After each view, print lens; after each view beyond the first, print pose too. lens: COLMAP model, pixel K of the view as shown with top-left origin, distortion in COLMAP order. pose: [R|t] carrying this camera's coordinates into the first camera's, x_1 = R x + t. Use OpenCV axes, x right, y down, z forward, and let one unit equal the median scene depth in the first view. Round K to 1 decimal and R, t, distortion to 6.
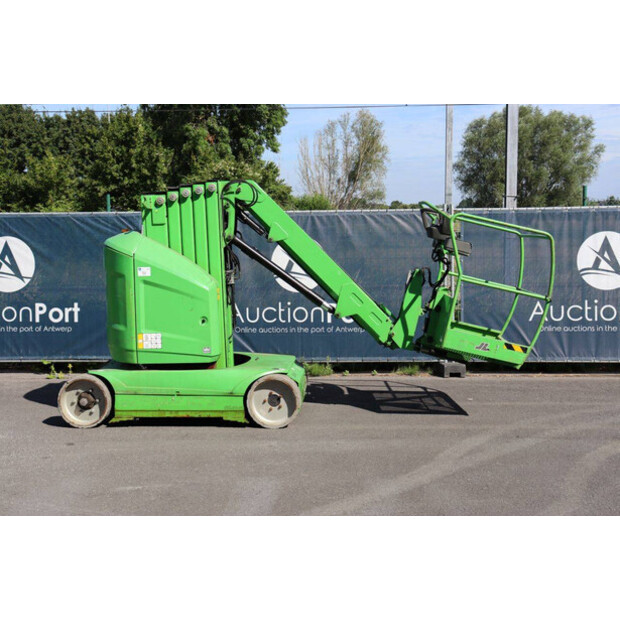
lens RADIAL K [[867.5, 0, 308.5], [0, 867.5, 313.7], [0, 0, 1]] dist [0.092461, 0.000000]
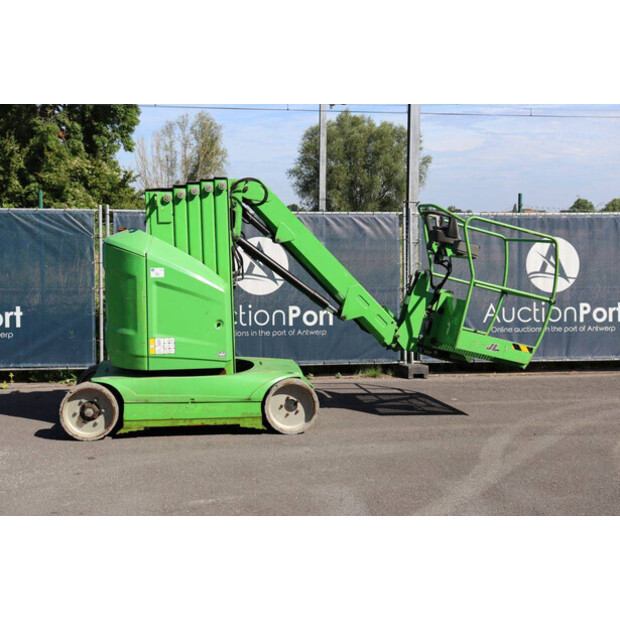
lens RADIAL K [[867.5, 0, 311.6], [0, 867.5, 311.9], [0, 0, 1]] dist [0.092461, 0.000000]
pose [[0.978979, -0.004691, 0.203905, -0.177351], [0.005953, 0.999967, -0.005578, 0.000471], [-0.203872, 0.006674, 0.978975, 0.033495]]
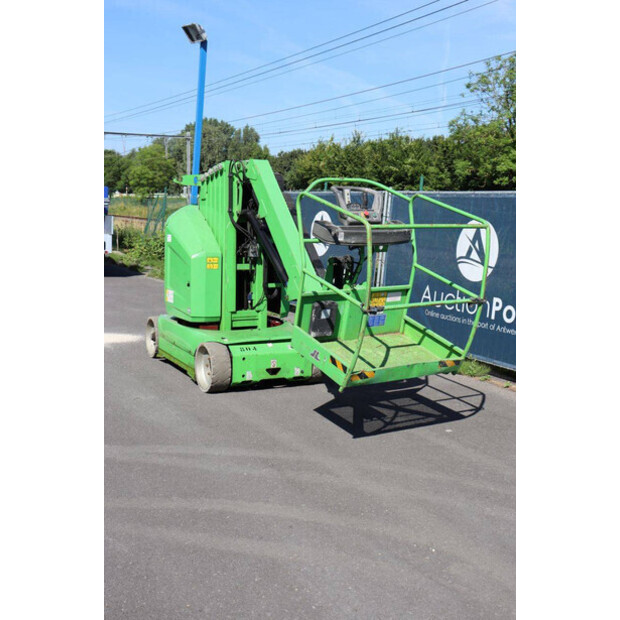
lens RADIAL K [[747.0, 0, 308.0], [0, 747.0, 306.0], [0, 0, 1]] dist [-0.020864, 0.000000]
pose [[0.525009, 0.139935, -0.839514, 0.643632], [-0.114654, 0.989028, 0.093156, -0.059767], [0.843339, 0.047345, 0.535293, 0.500692]]
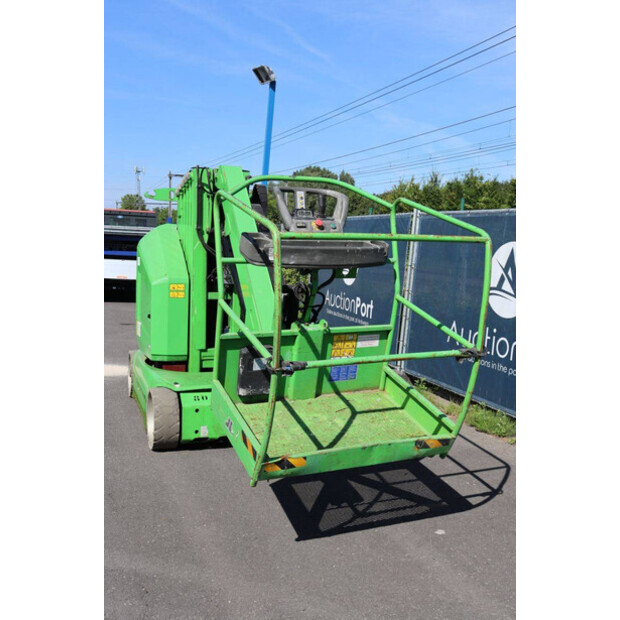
lens RADIAL K [[656.3, 0, 304.0], [0, 656.3, 297.7], [0, 0, 1]] dist [-0.065287, 0.000000]
pose [[0.397669, 0.106708, -0.911303, 0.491839], [-0.123592, 0.990392, 0.062036, -0.063154], [0.909167, 0.087960, 0.407036, 0.706140]]
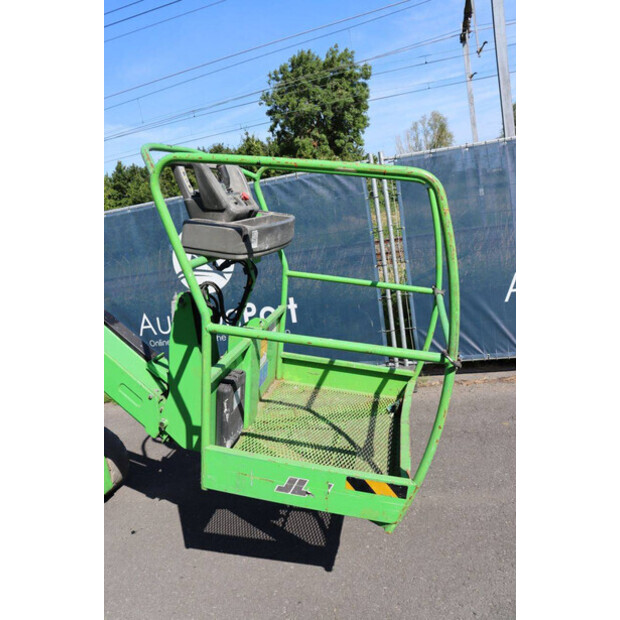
lens RADIAL K [[504.7, 0, 310.3], [0, 504.7, 311.3], [0, 0, 1]] dist [-0.101939, 0.053352]
pose [[0.966722, -0.097480, -0.236528, 0.220204], [0.125189, 0.986552, 0.105080, -0.052466], [0.223104, -0.131194, 0.965926, 0.648165]]
